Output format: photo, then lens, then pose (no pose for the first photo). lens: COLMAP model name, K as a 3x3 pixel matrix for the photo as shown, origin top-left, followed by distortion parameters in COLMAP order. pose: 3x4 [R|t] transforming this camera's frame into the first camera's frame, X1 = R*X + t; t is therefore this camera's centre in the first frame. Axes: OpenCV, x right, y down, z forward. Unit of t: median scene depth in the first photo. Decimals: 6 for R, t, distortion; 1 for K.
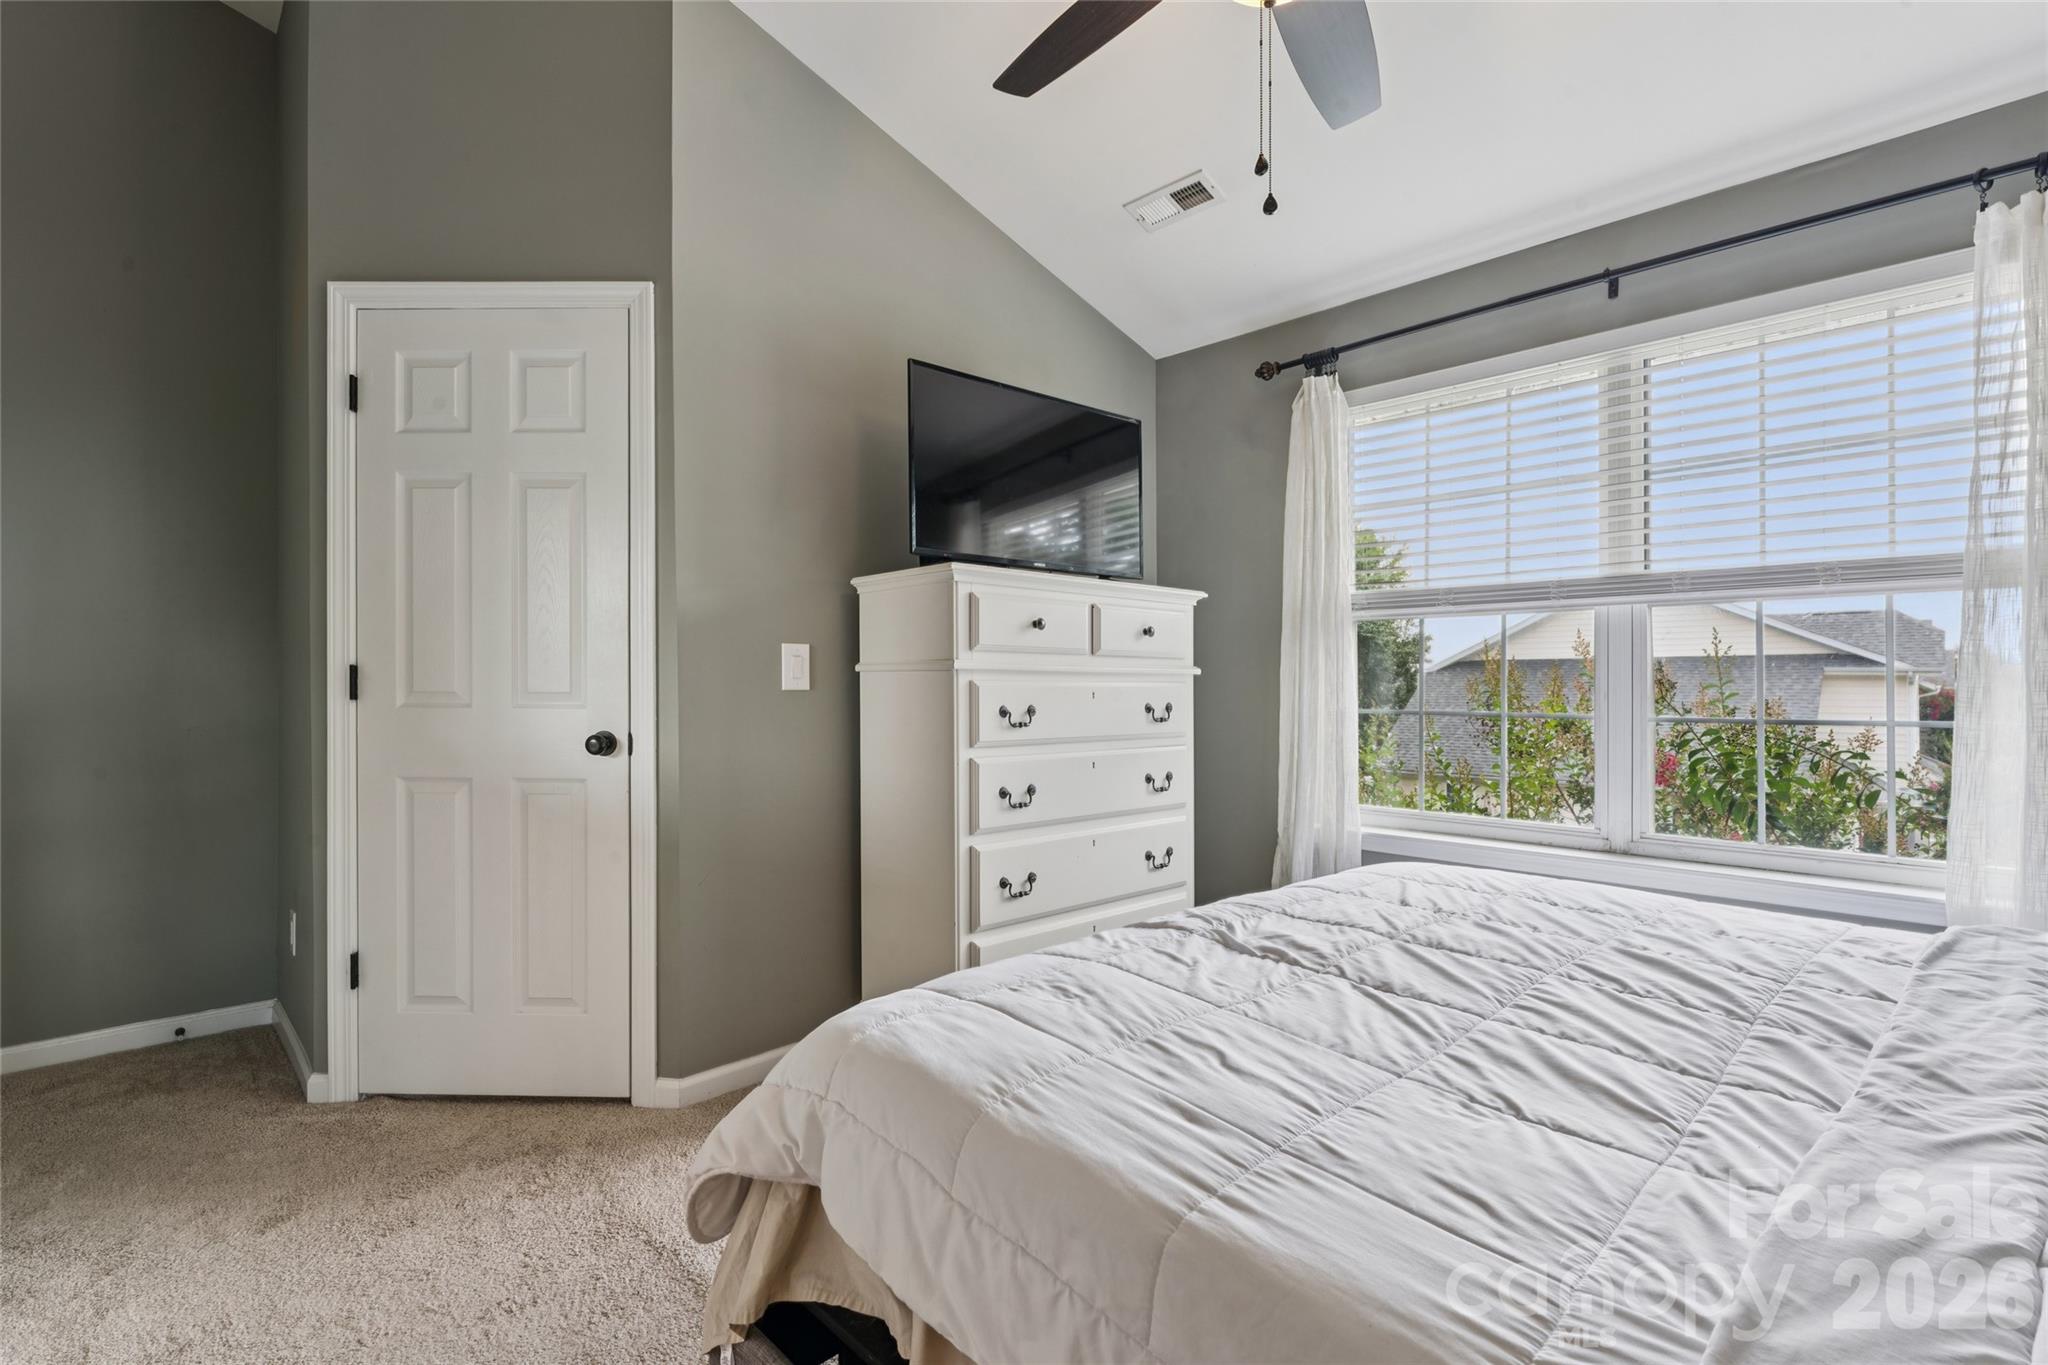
lens RADIAL K [[923.0, 0, 1036.9], [0, 923.0, 689.2], [0, 0, 1]] dist [-0.002736, 0.000852]
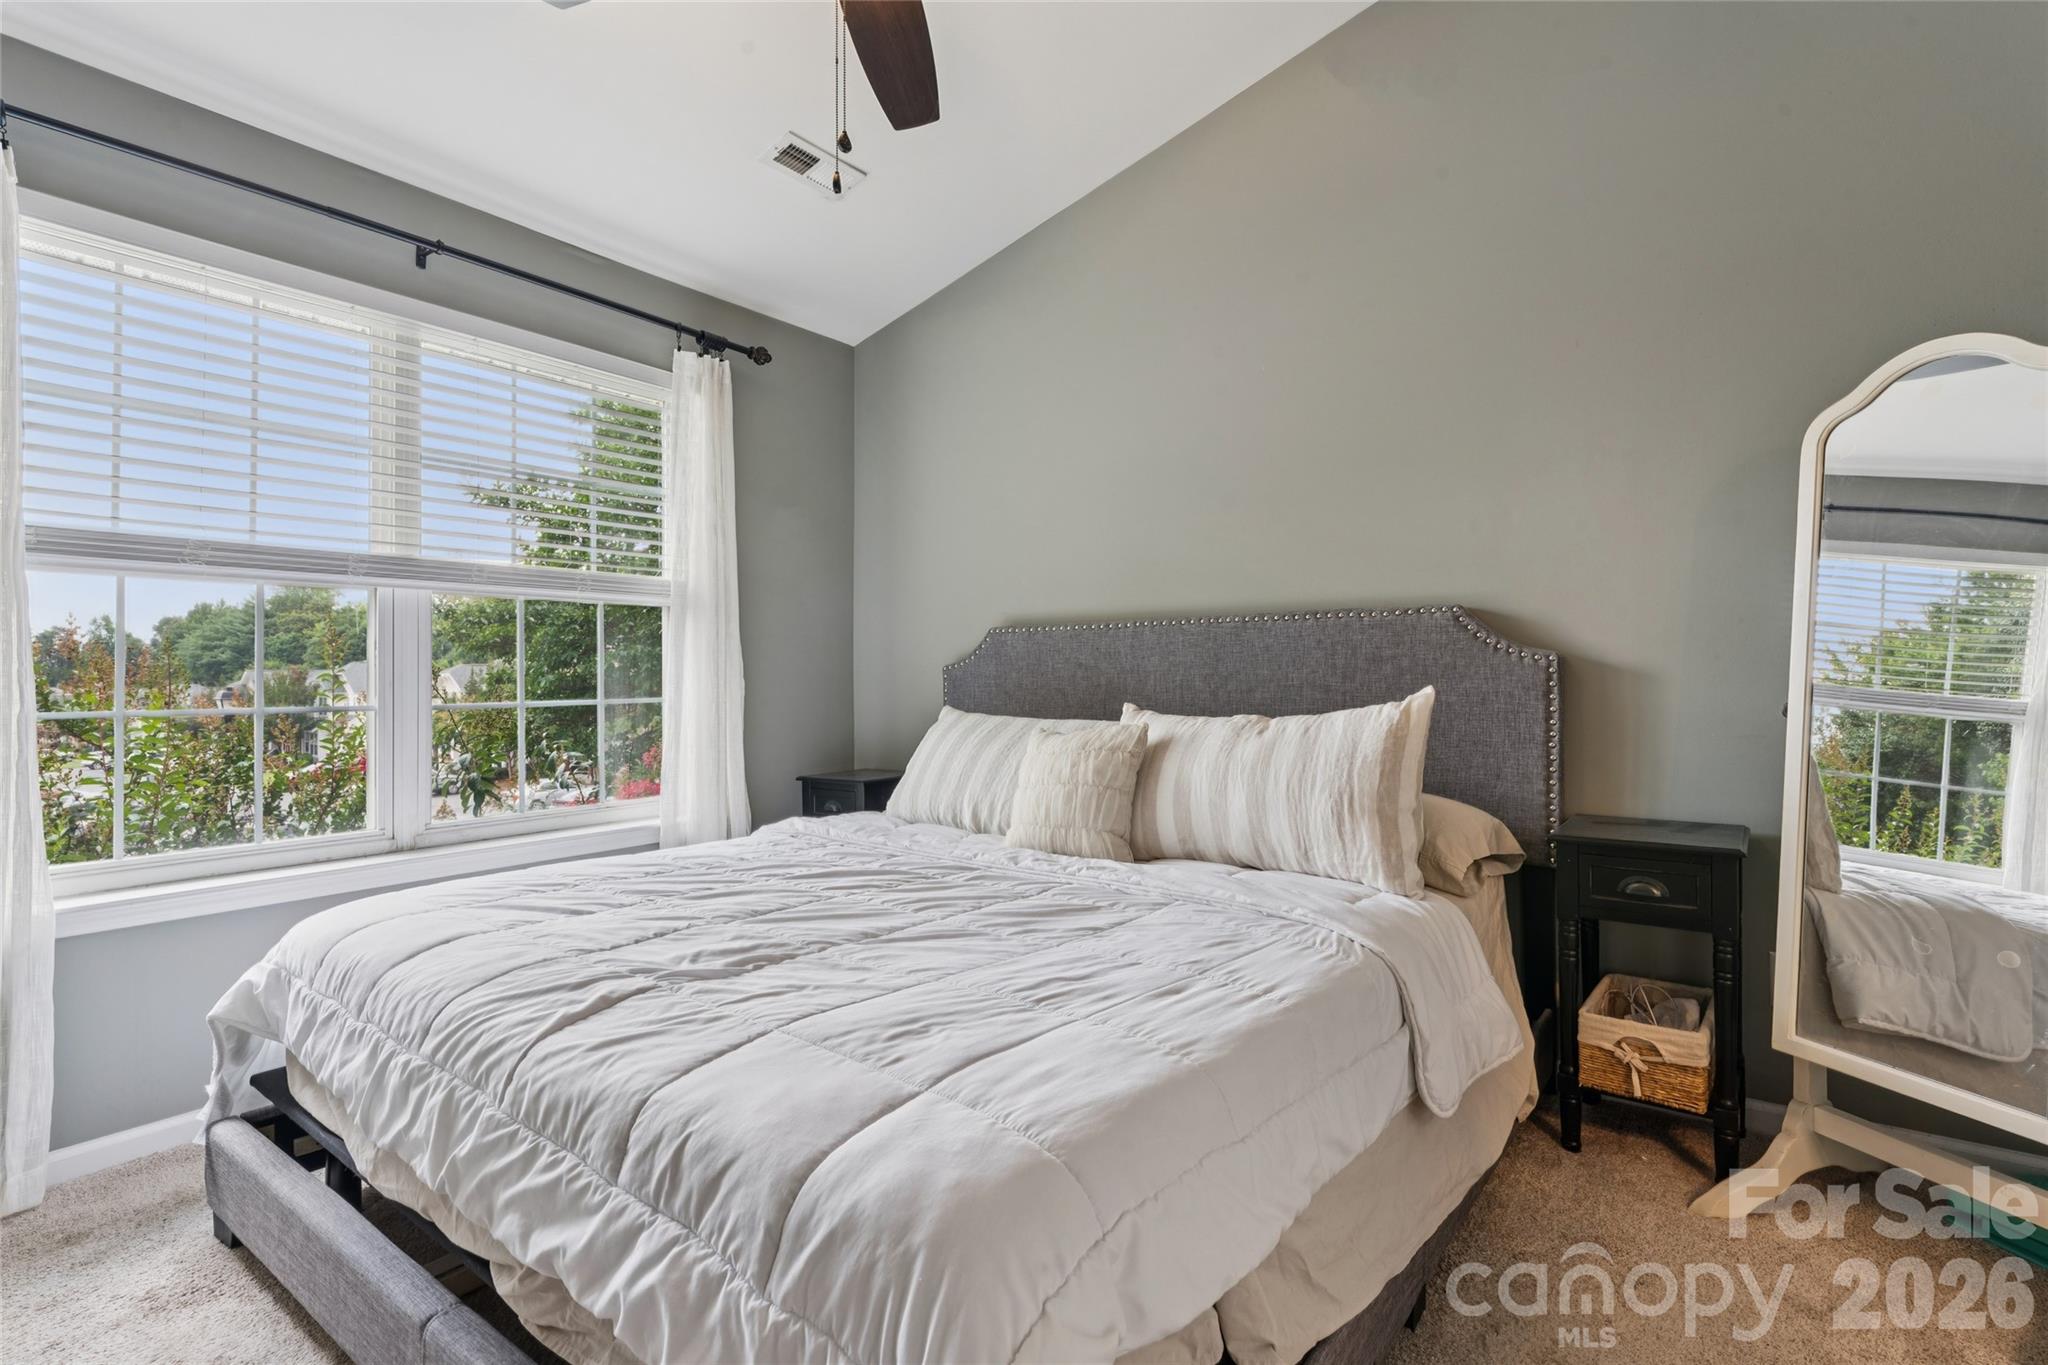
lens RADIAL K [[923.0, 0, 1032.8], [0, 923.0, 688.0], [0, 0, 1]] dist [-0.002736, 0.000852]
pose [[-0.131784, -0.015627, 0.991155, -0.797111], [0.008830, 0.999818, 0.016937, 0.000396], [-0.991239, 0.010984, -0.131622, 0.976728]]
